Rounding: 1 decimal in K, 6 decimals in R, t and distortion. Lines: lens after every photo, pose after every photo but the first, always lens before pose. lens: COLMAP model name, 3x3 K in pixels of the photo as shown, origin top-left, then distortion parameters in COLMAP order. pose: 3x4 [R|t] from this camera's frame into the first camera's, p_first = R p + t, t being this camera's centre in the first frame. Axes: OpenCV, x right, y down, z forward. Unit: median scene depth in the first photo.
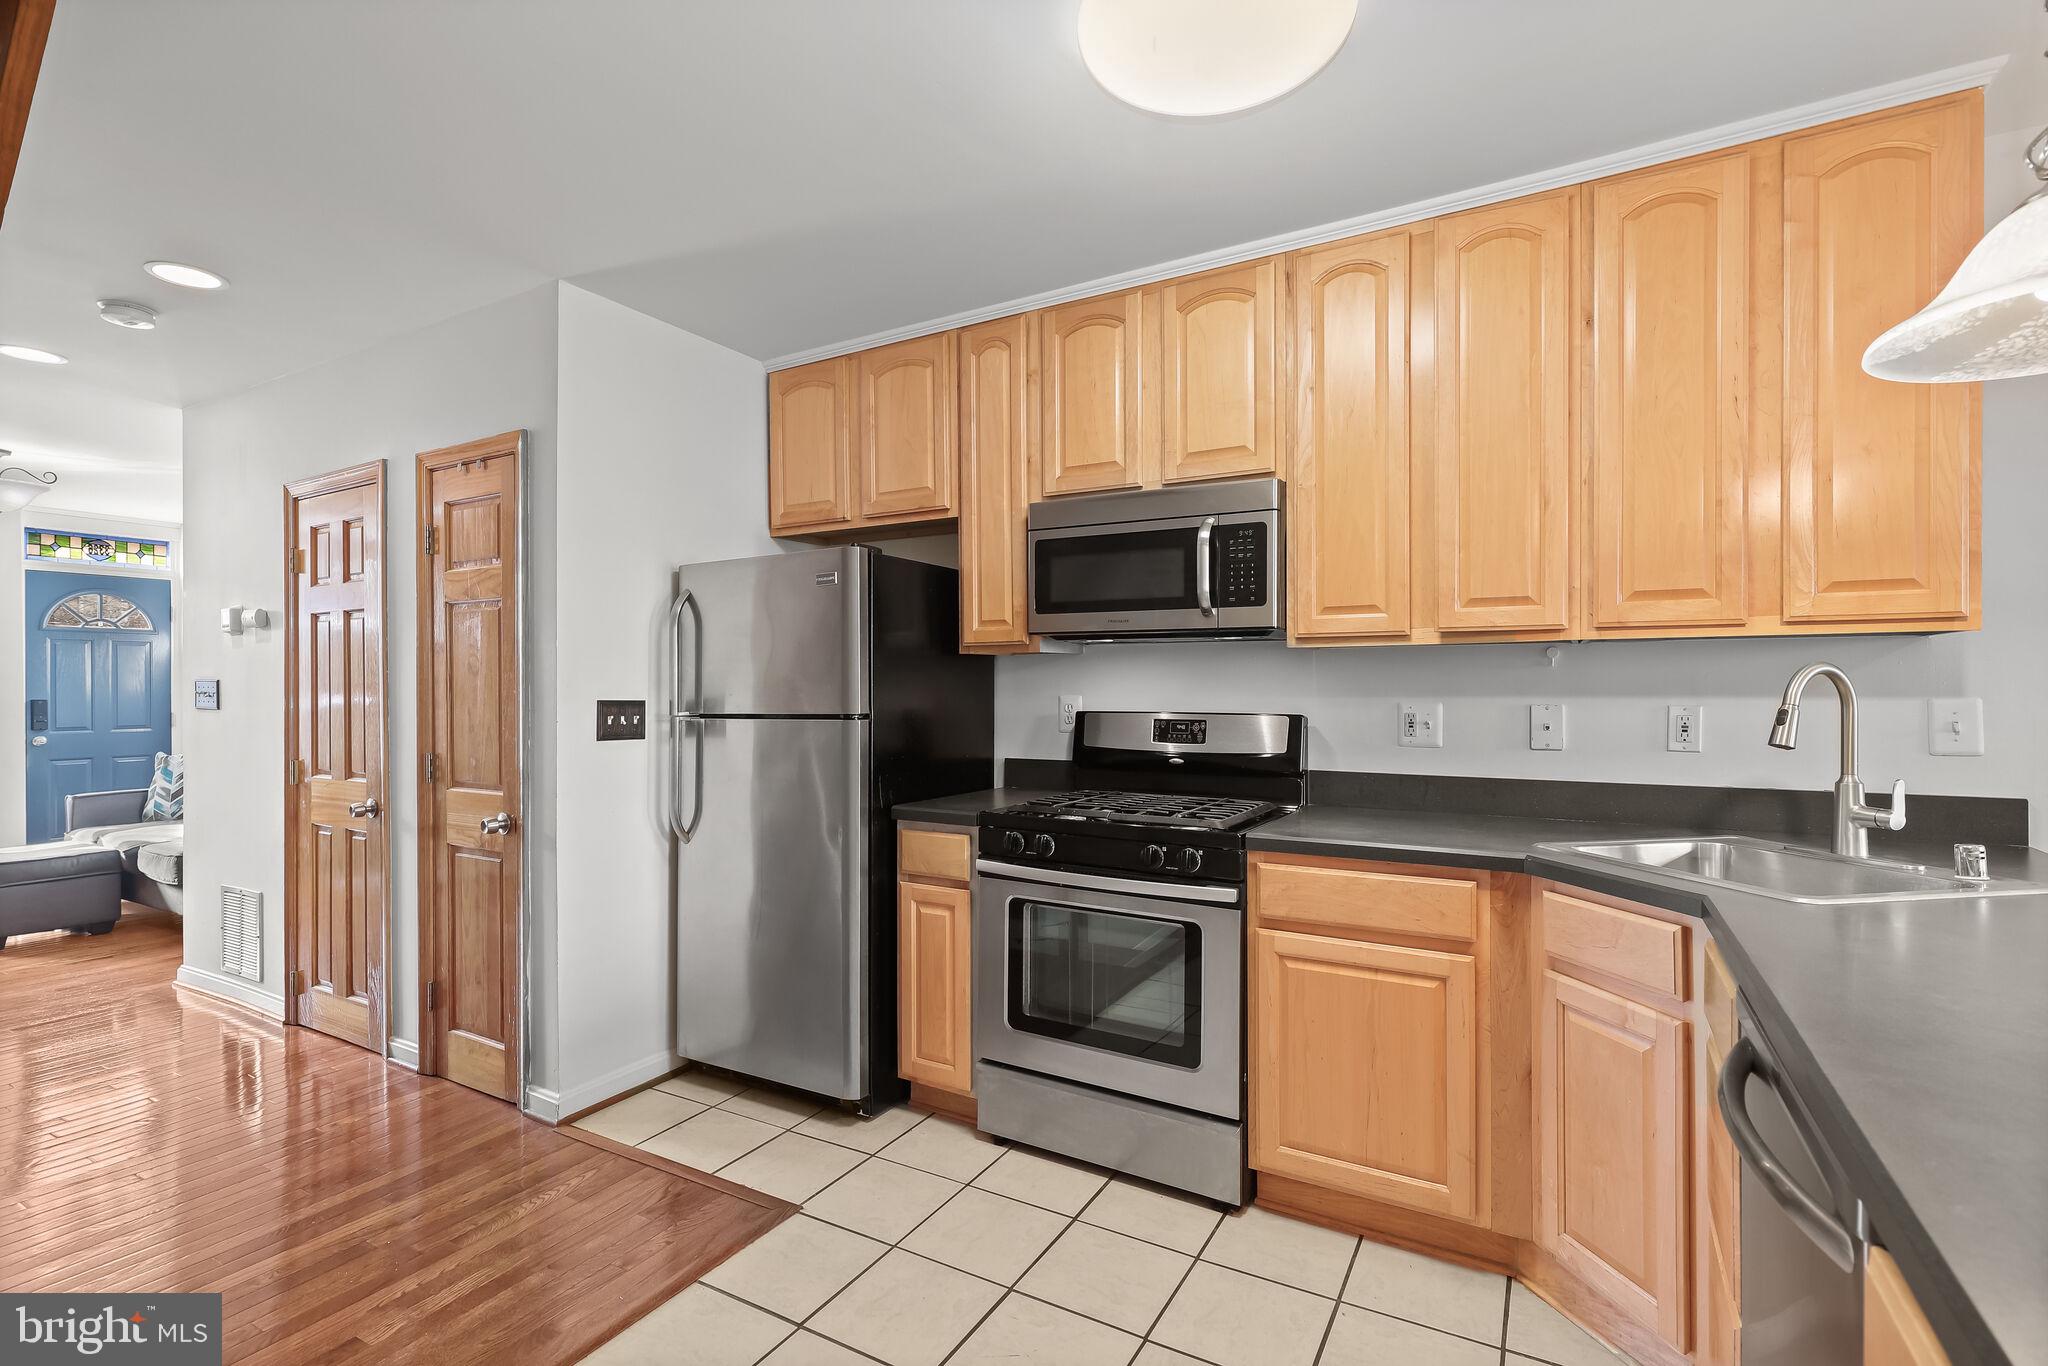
lens RADIAL K [[945.5, 0, 1035.1], [0, 945.5, 684.7], [0, 0, 1]] dist [-0.002388, 0.001822]
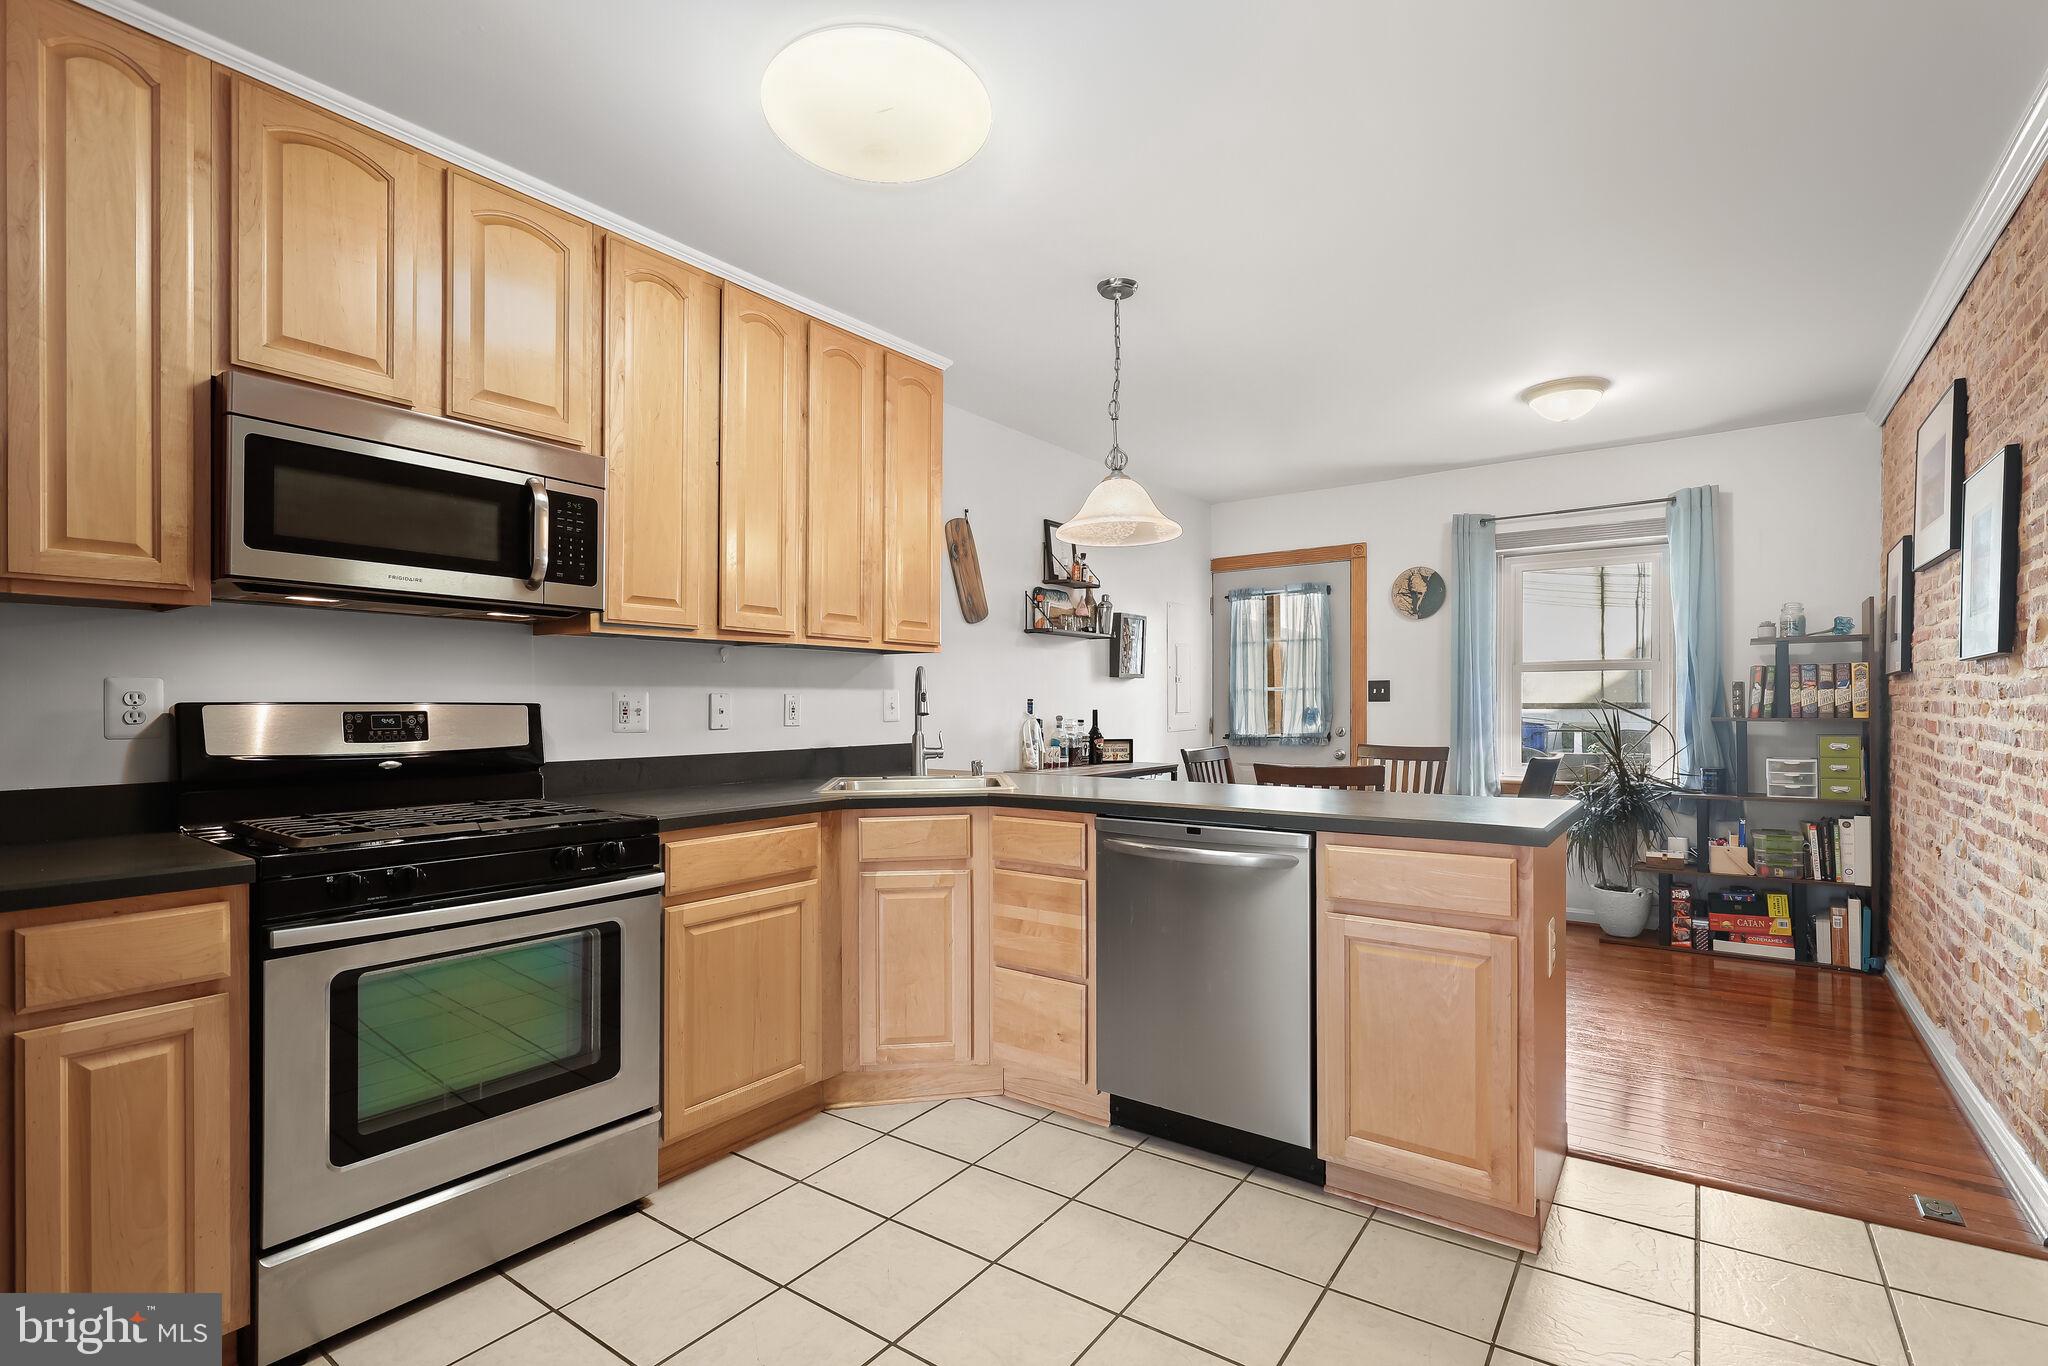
lens RADIAL K [[945.5, 0, 1047.2], [0, 945.5, 701.5], [0, 0, 1]] dist [-0.002388, 0.001822]
pose [[0.098378, 0.002873, 0.995145, -0.594819], [-0.003007, 0.999992, -0.002589, 0.030244], [-0.995145, -0.002737, 0.098386, 0.398475]]
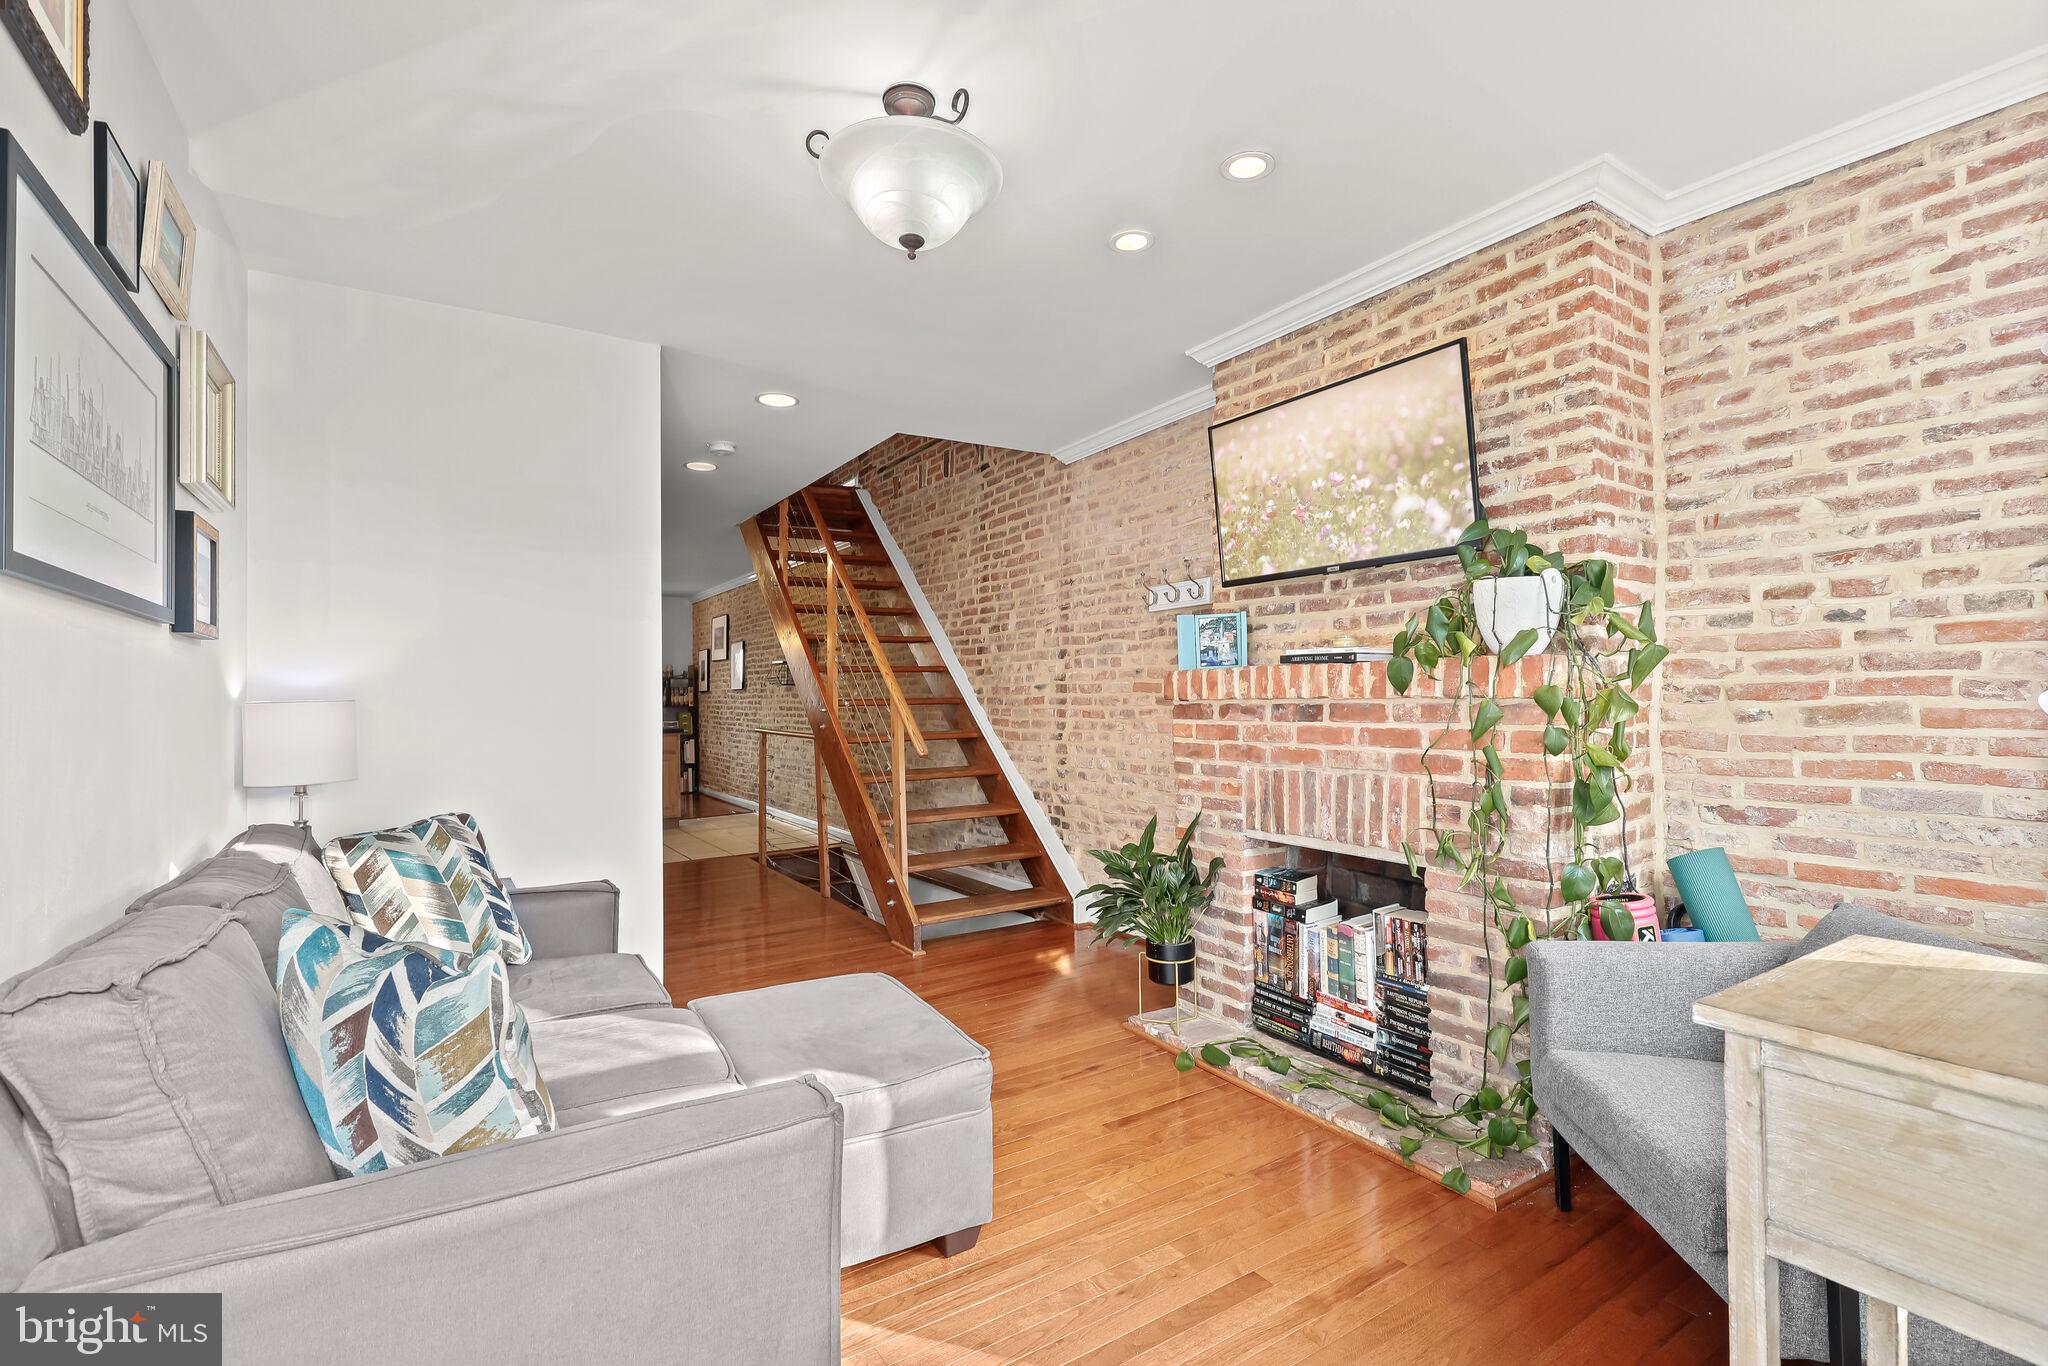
lens RADIAL K [[945.5, 0, 1026.9], [0, 945.5, 683.1], [0, 0, 1]] dist [-0.002388, 0.001822]
pose [[-0.881032, 0.019273, 0.472664, -2.370321], [0.014246, 0.999797, -0.014213, 0.026933], [-0.472842, -0.005789, -0.881128, 2.330422]]
